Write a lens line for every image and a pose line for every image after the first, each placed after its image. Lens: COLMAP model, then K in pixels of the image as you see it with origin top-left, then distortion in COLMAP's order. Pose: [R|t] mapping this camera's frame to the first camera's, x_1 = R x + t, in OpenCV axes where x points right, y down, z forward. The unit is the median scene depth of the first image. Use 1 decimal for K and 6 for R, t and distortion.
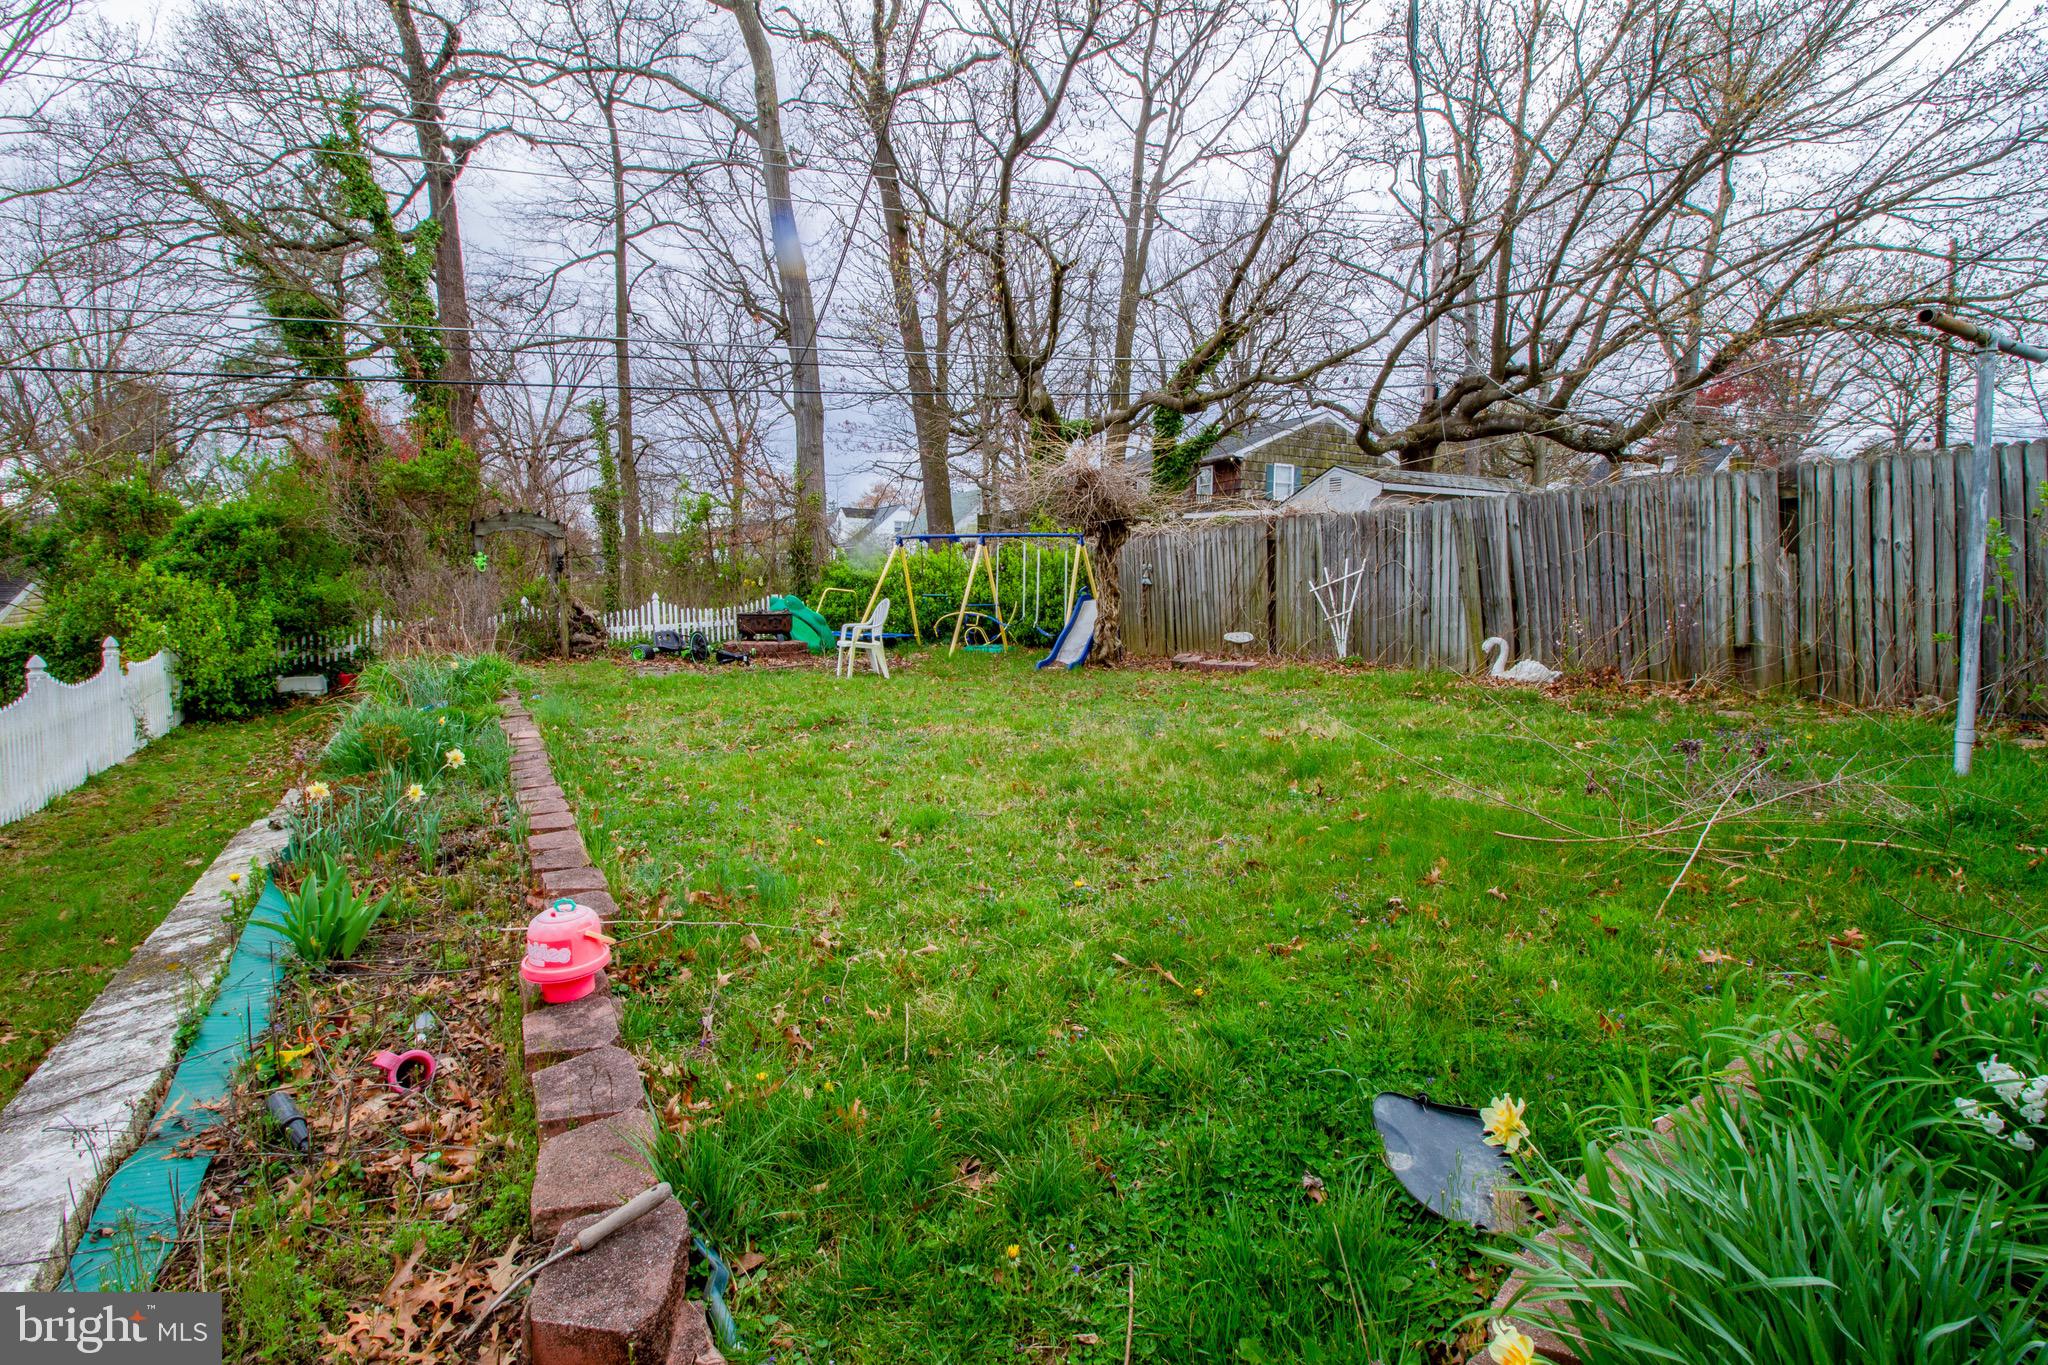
lens RADIAL K [[943.8, 0, 1021.4], [0, 943.8, 649.3], [0, 0, 1]] dist [0.002515, -0.013844]
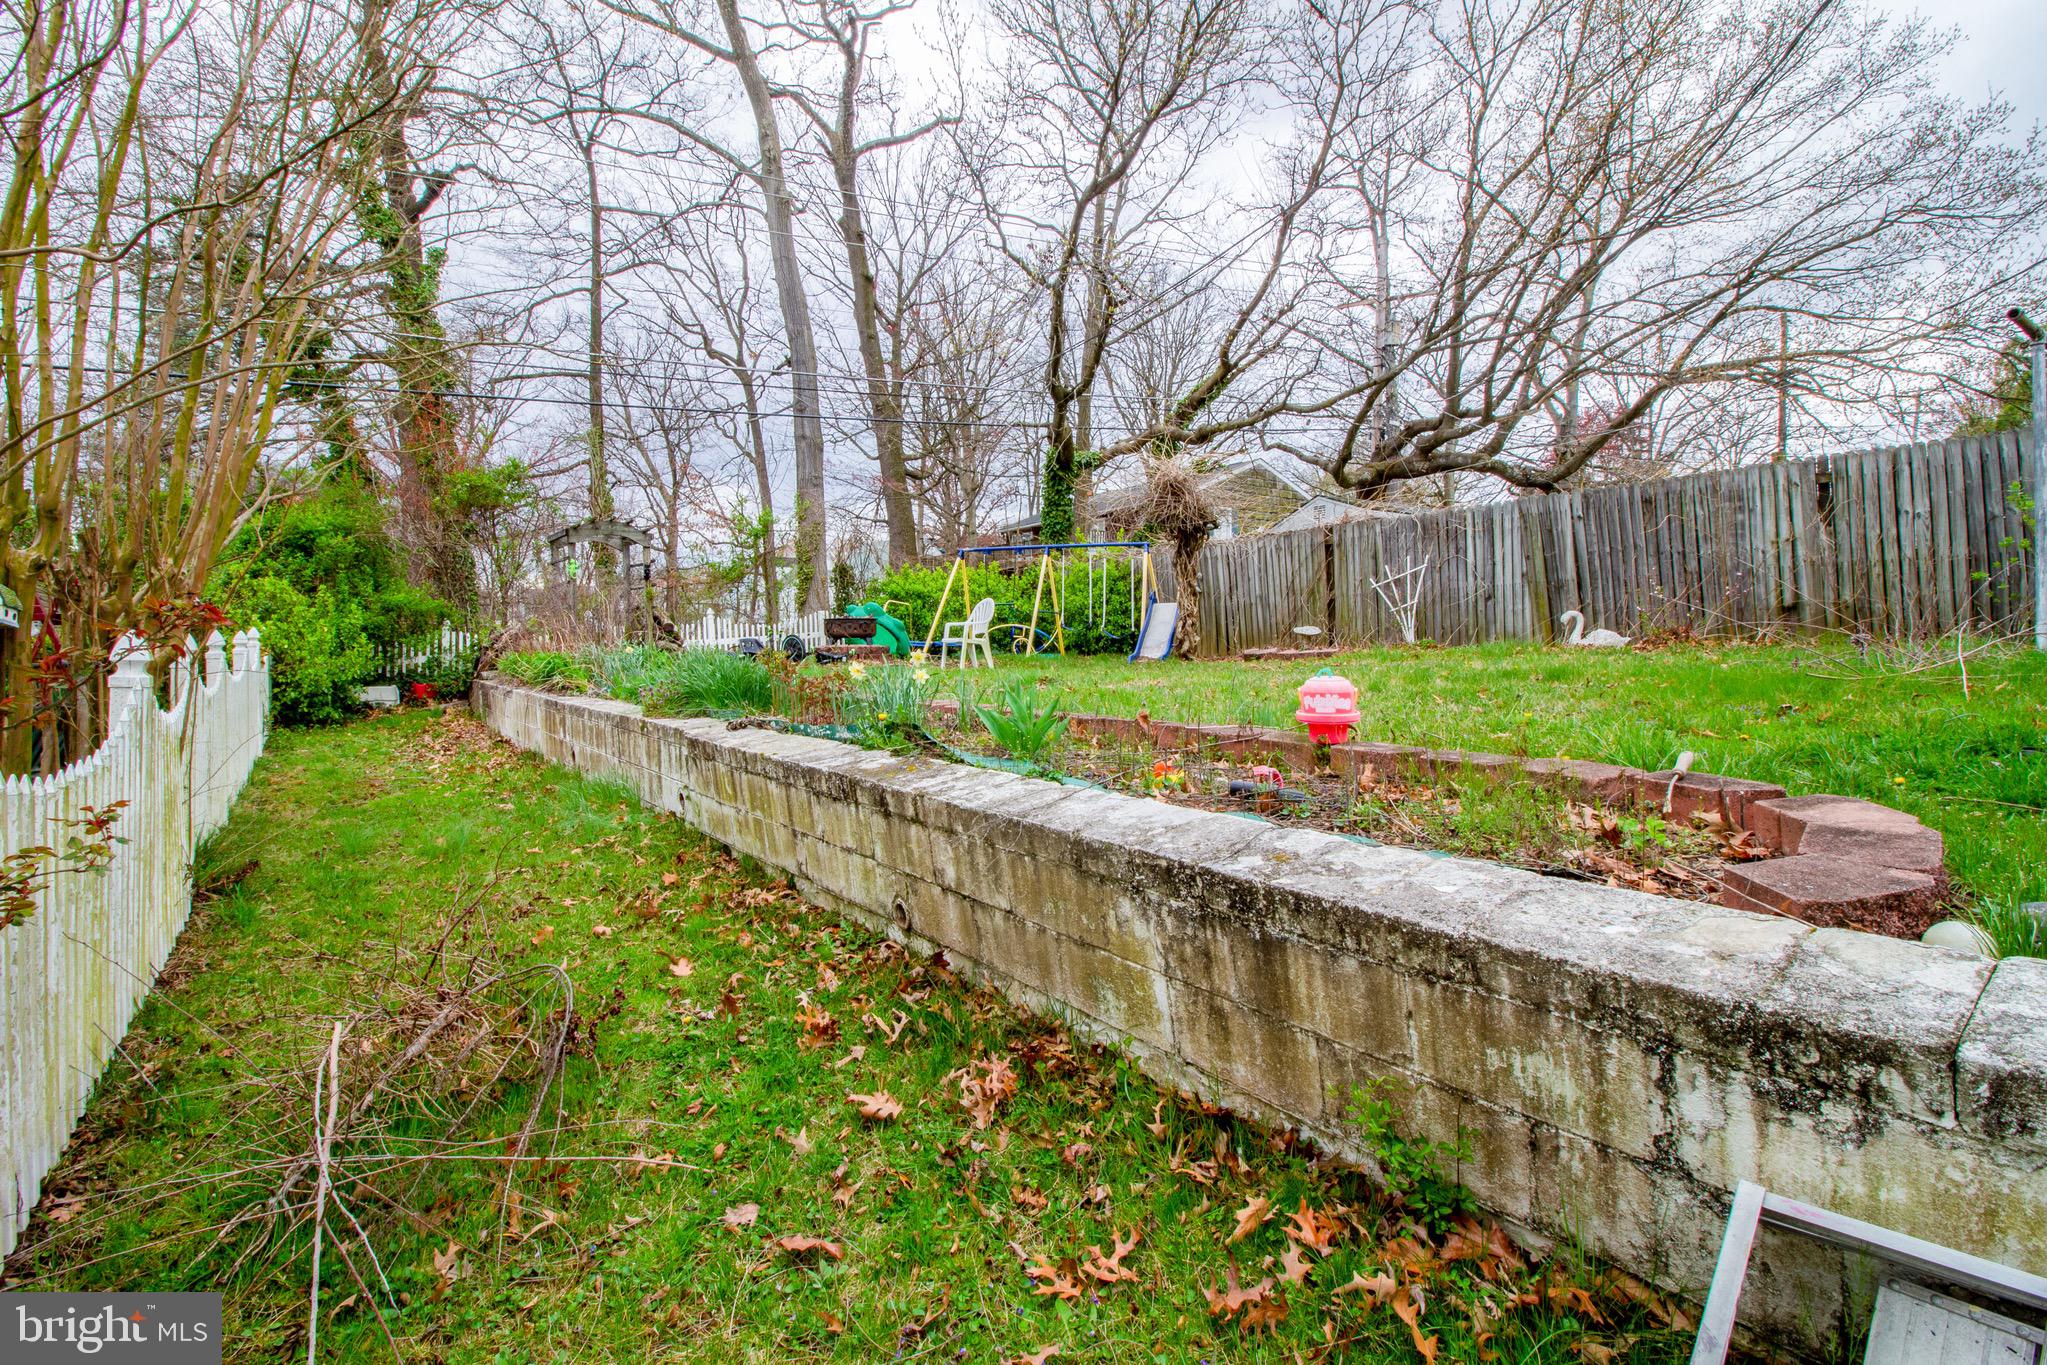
lens RADIAL K [[943.3, 0, 1020.9], [0, 943.3, 649.3], [0, 0, 1]] dist [0.002515, -0.013844]
pose [[0.993620, -0.013075, 0.112015, -0.210935], [0.019552, 0.998187, -0.056917, 0.060734], [-0.111068, 0.058744, 0.992075, -0.053340]]
